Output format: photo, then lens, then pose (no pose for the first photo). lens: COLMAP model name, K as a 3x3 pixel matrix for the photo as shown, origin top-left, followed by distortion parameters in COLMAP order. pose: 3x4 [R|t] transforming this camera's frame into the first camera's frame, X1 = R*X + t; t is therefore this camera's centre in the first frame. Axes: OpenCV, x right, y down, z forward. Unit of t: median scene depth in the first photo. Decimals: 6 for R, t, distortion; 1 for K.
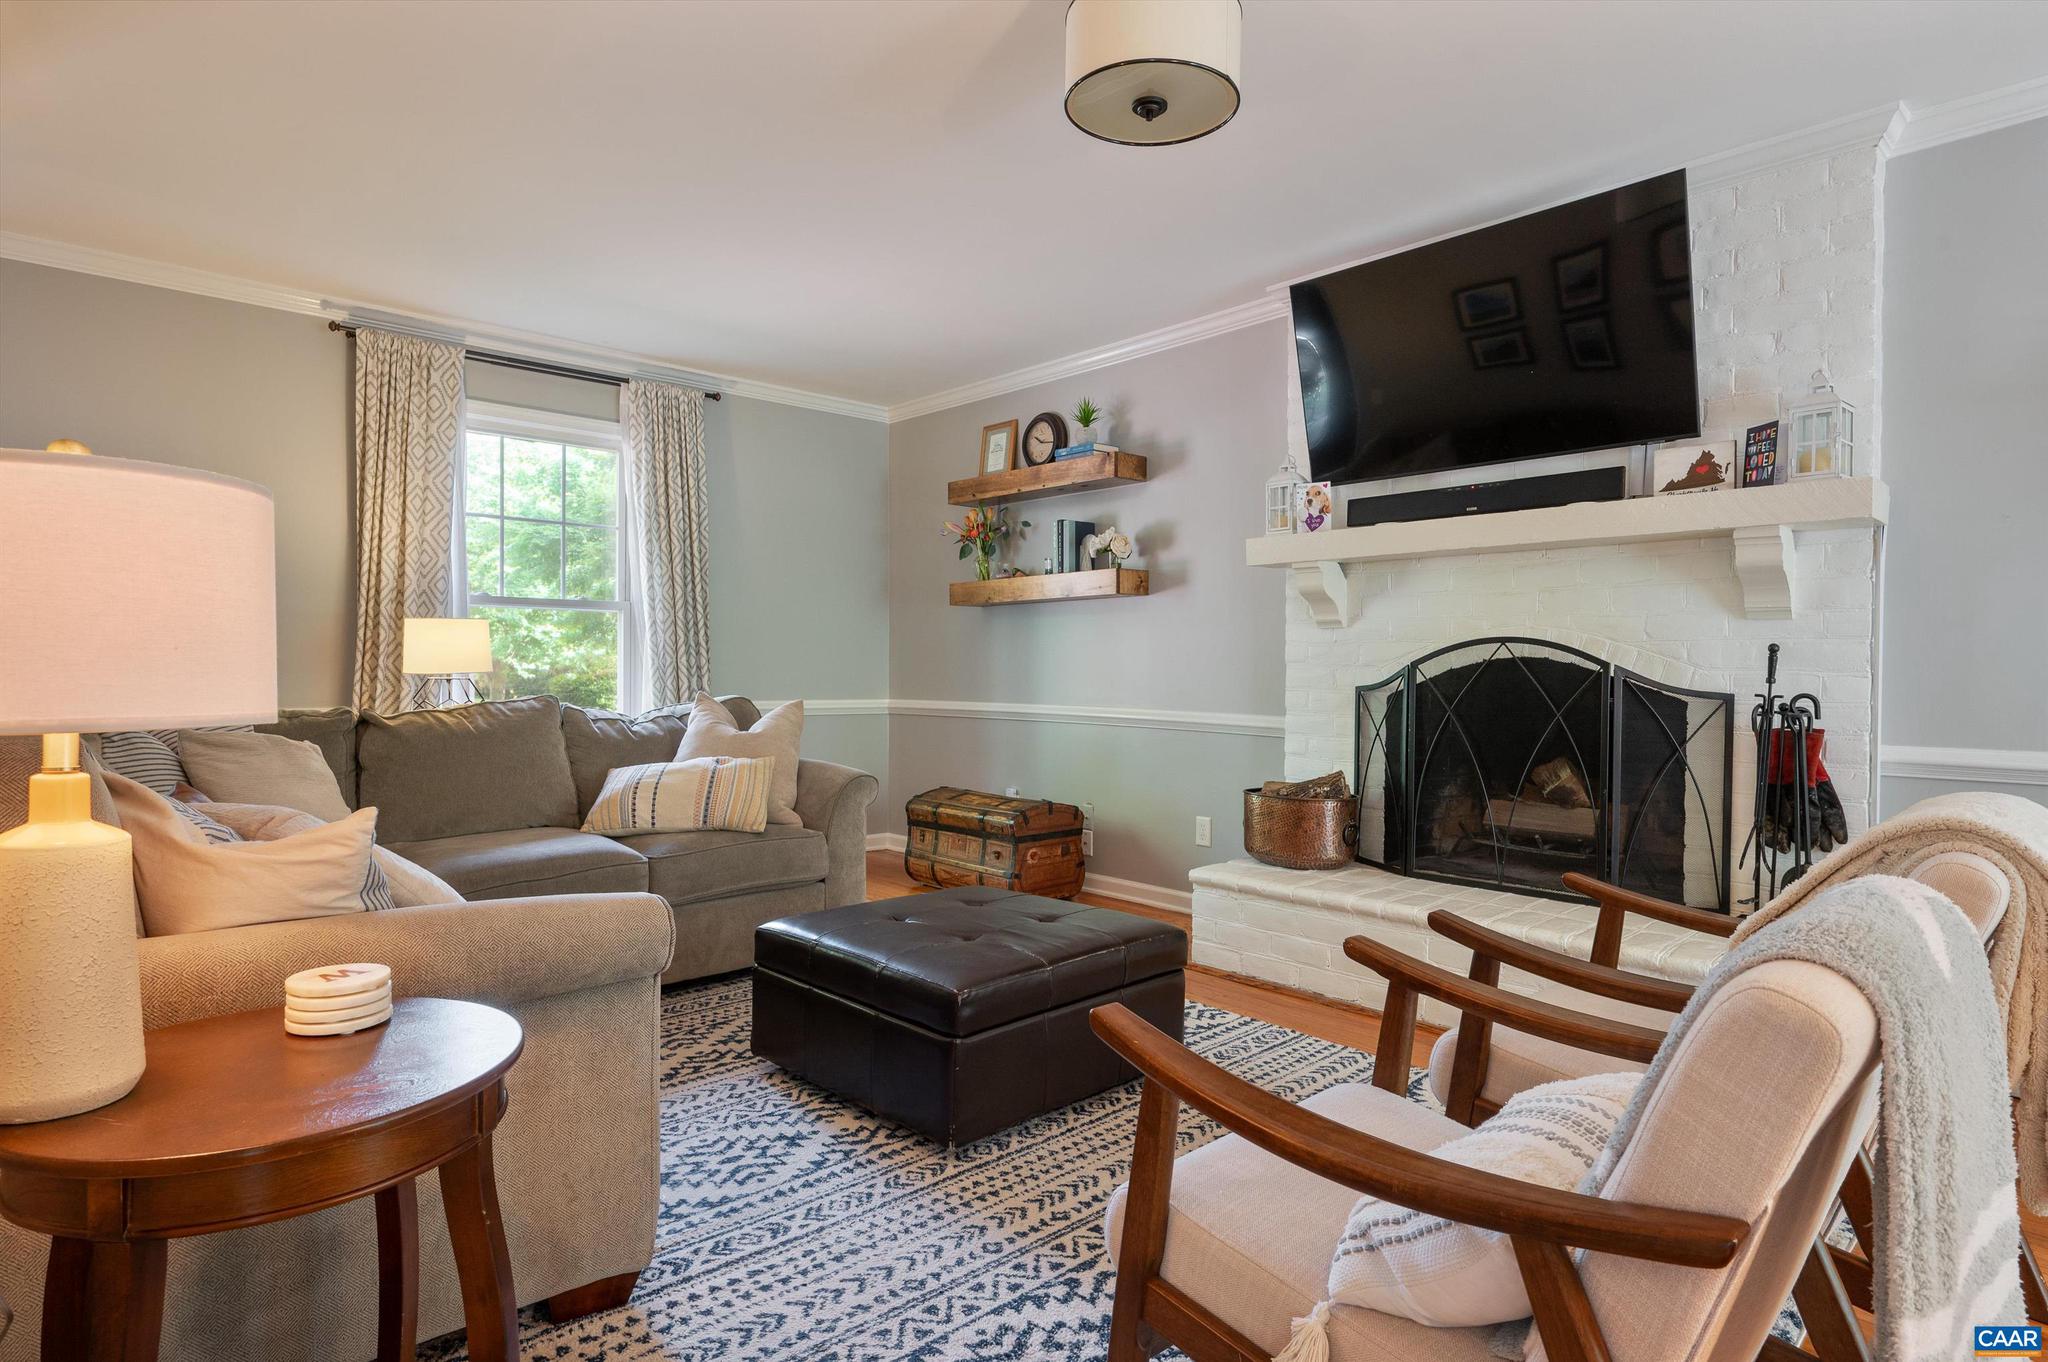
lens RADIAL K [[1068.9, 0, 1025.6], [0, 1068.9, 675.7], [0, 0, 1]] dist [0.002851, 0.000268]
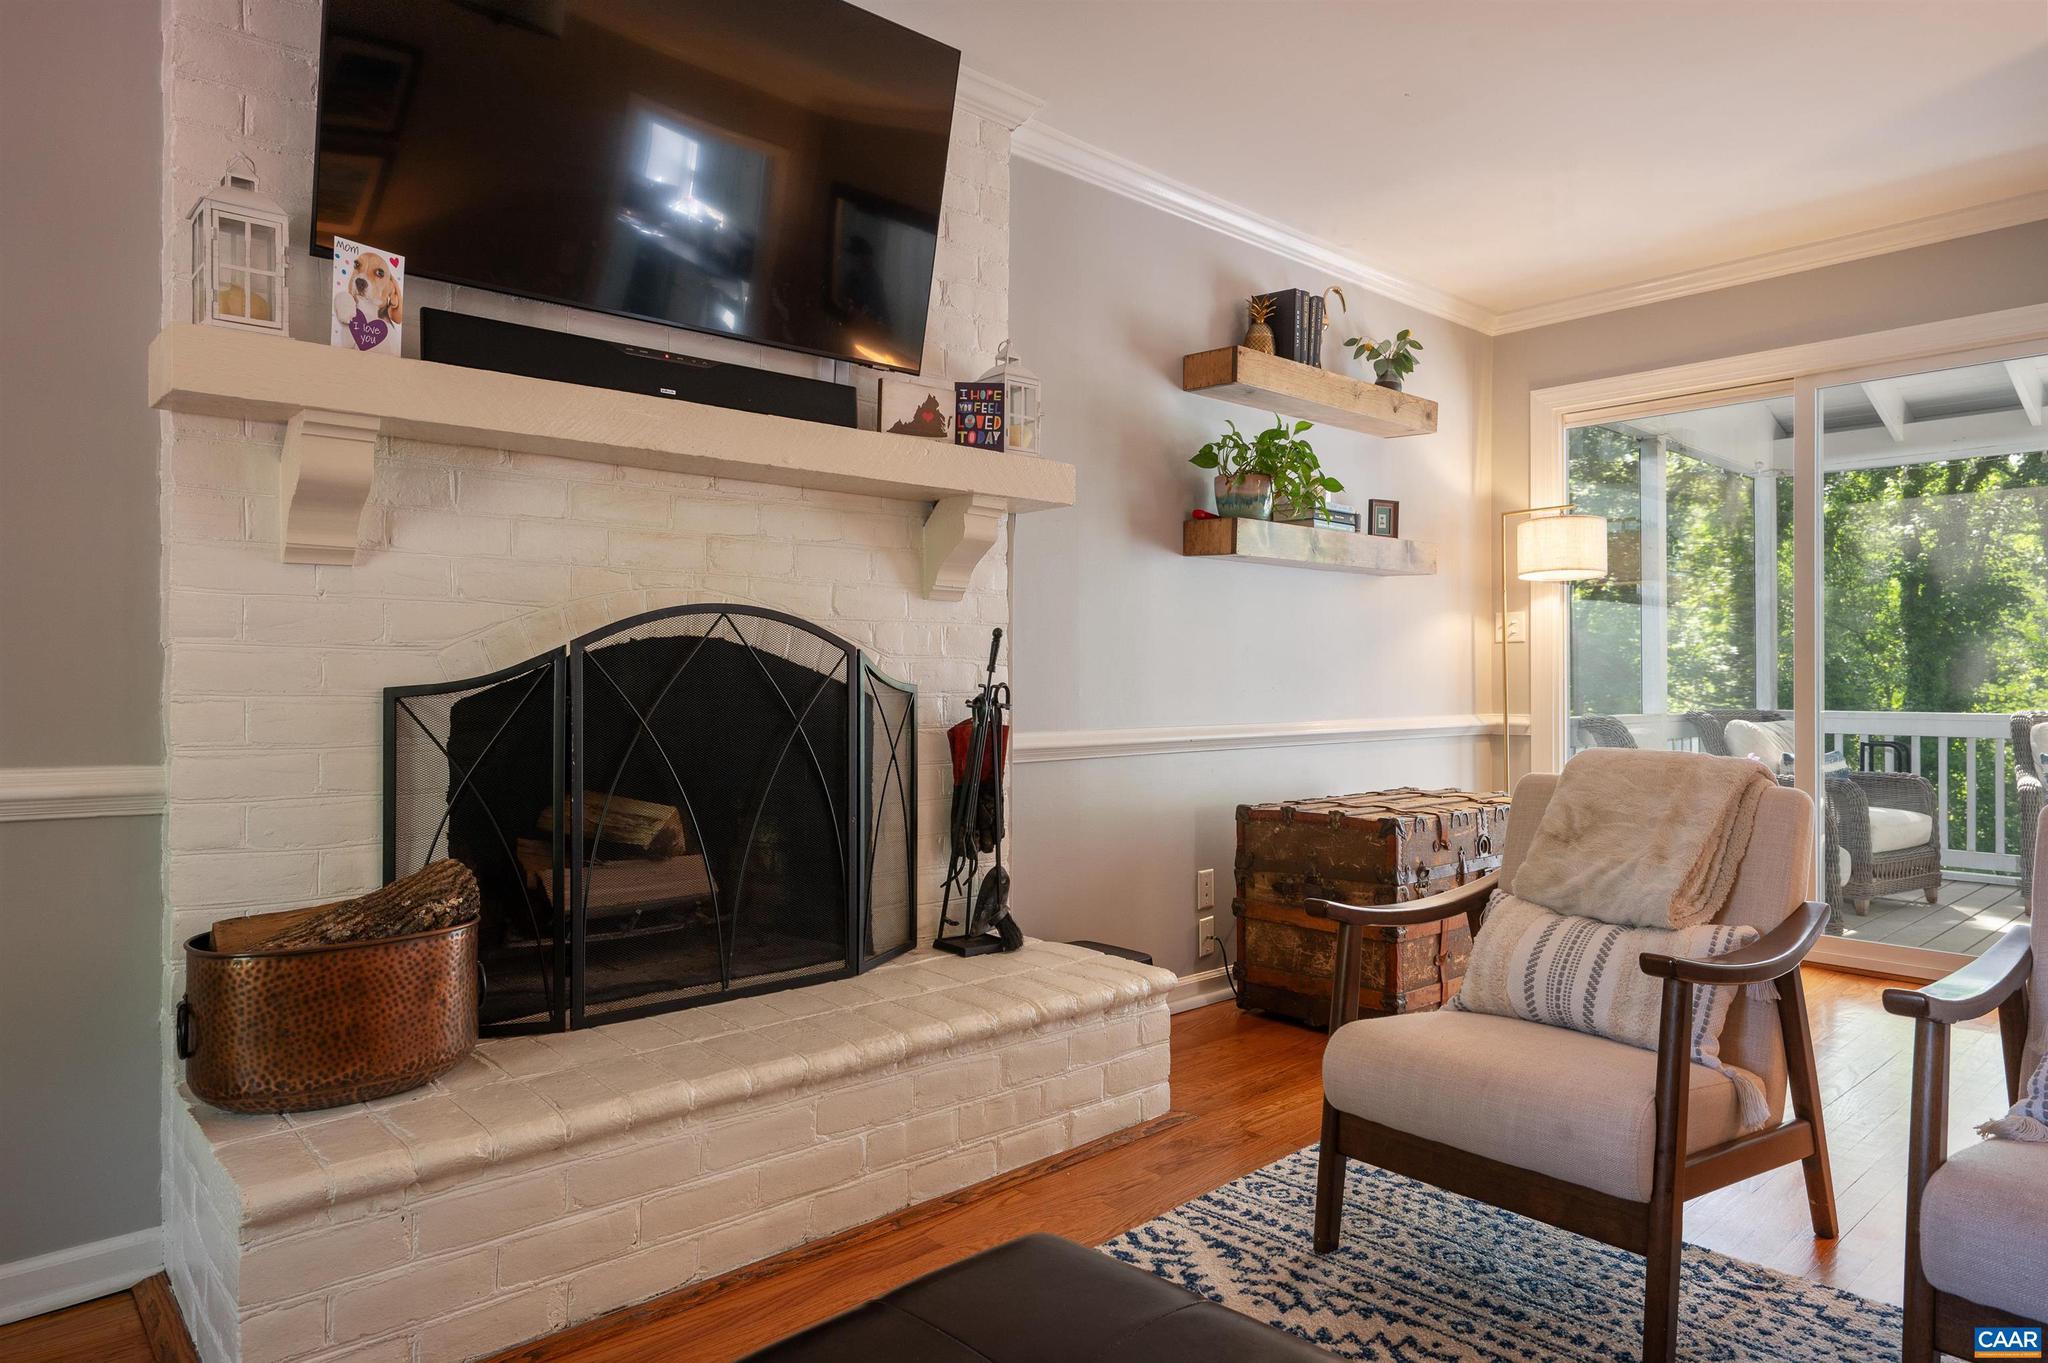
lens RADIAL K [[1279.4, 0, 1024.3], [0, 1279.4, 682.2], [0, 0, 1]] dist [-0.001117, -0.000340]
pose [[-0.007464, -0.003962, 0.999964, -0.344215], [0.015866, 0.999866, 0.004080, 0.010666], [-0.999846, 0.015896, -0.007400, 0.886654]]
